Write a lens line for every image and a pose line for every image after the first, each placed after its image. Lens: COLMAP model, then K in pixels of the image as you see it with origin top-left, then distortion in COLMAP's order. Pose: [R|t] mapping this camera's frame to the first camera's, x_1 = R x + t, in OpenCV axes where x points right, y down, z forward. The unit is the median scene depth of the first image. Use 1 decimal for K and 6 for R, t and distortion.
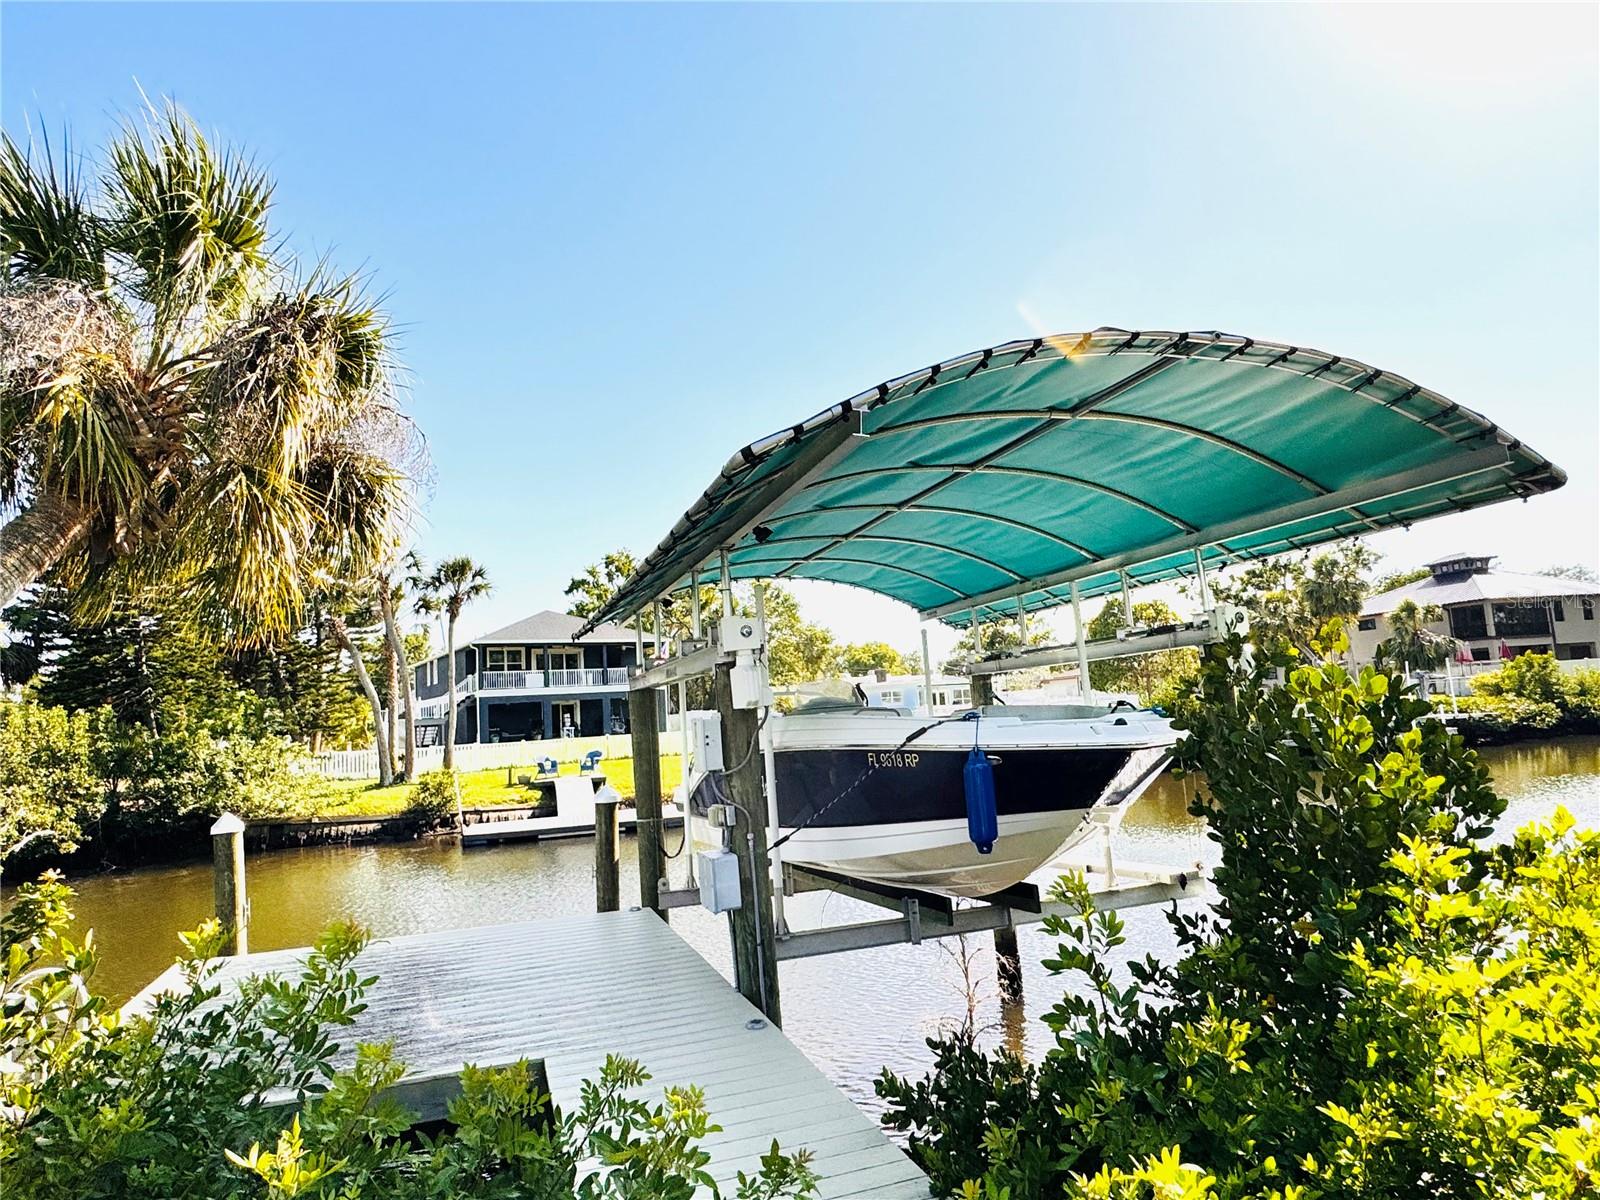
lens RADIAL K [[912.5, 0, 800.0], [0, 912.5, 600.0], [0, 0, 1]] dist [0.000647, 0.000036]
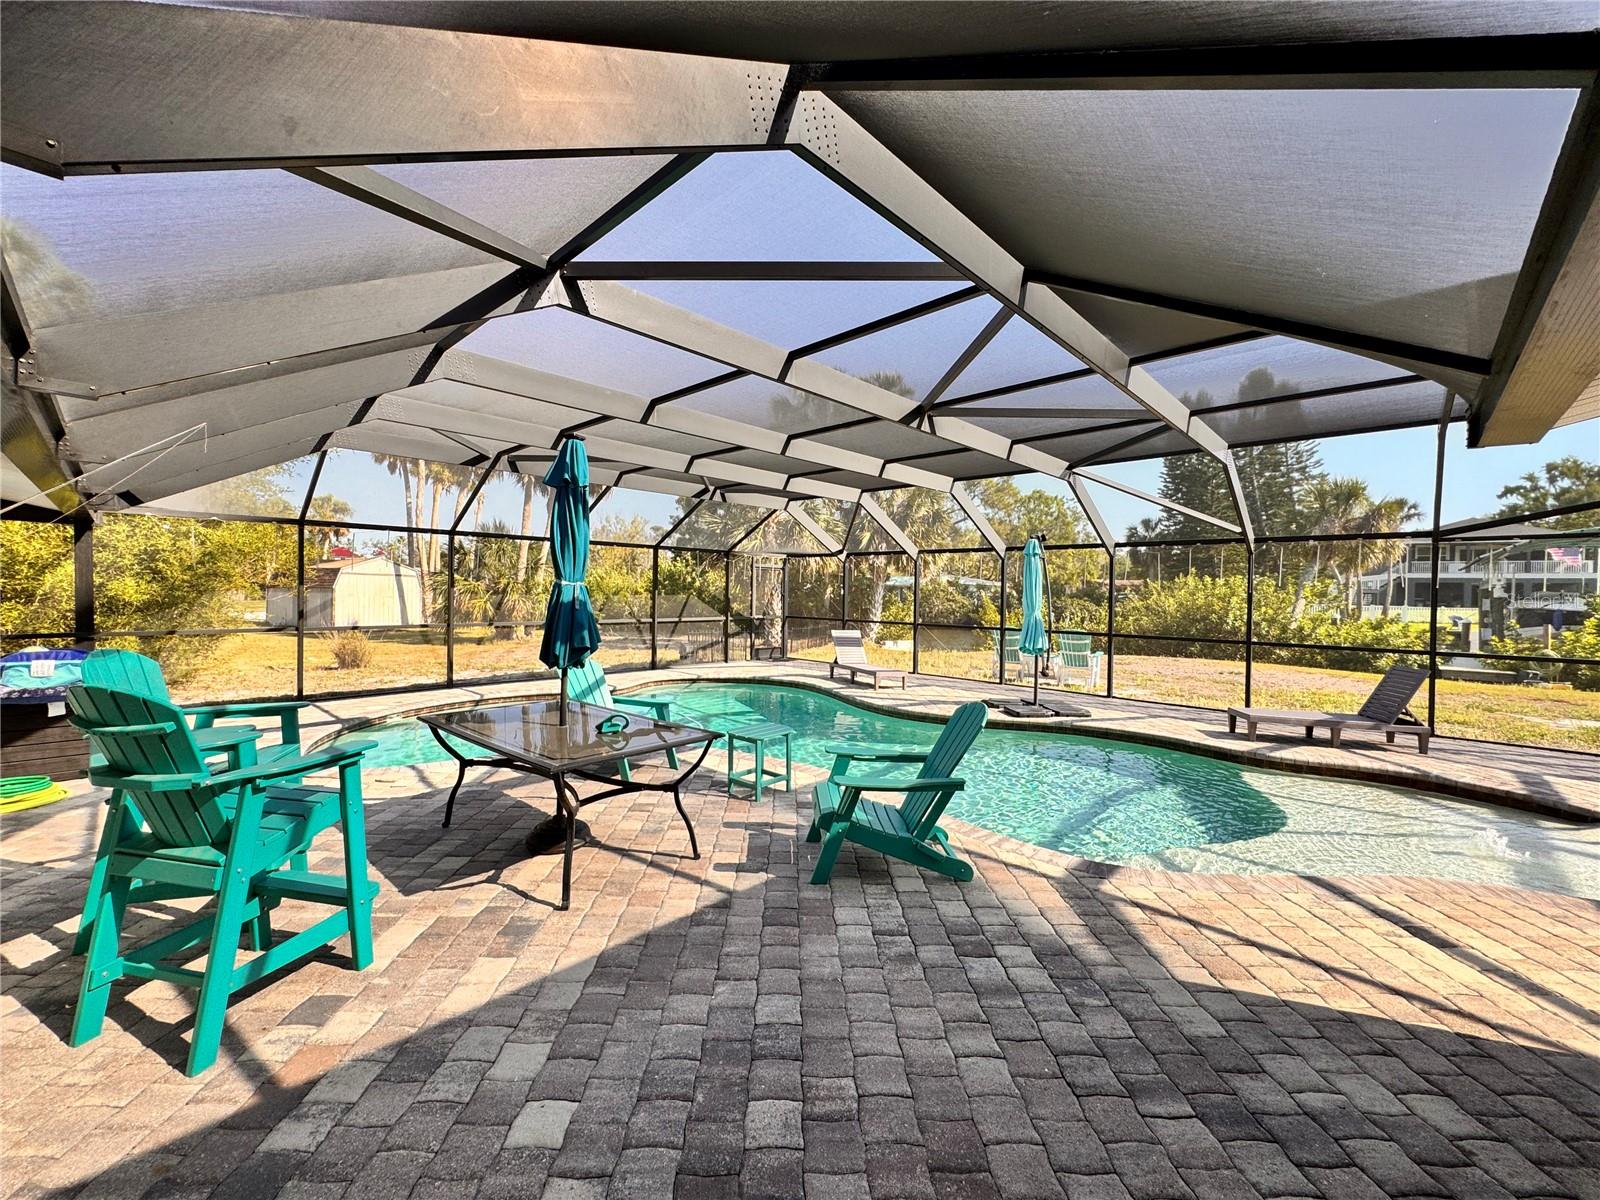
lens RADIAL K [[643.6, 0, 800.0], [0, 643.6, 600.0], [0, 0, 1]] dist [-0.003102, -0.000852]
pose [[0.462677, 0.084676, -0.882474, 0.133978], [0.061196, 0.990003, 0.127078, -0.055789], [0.884412, -0.112800, 0.452870, -0.405848]]
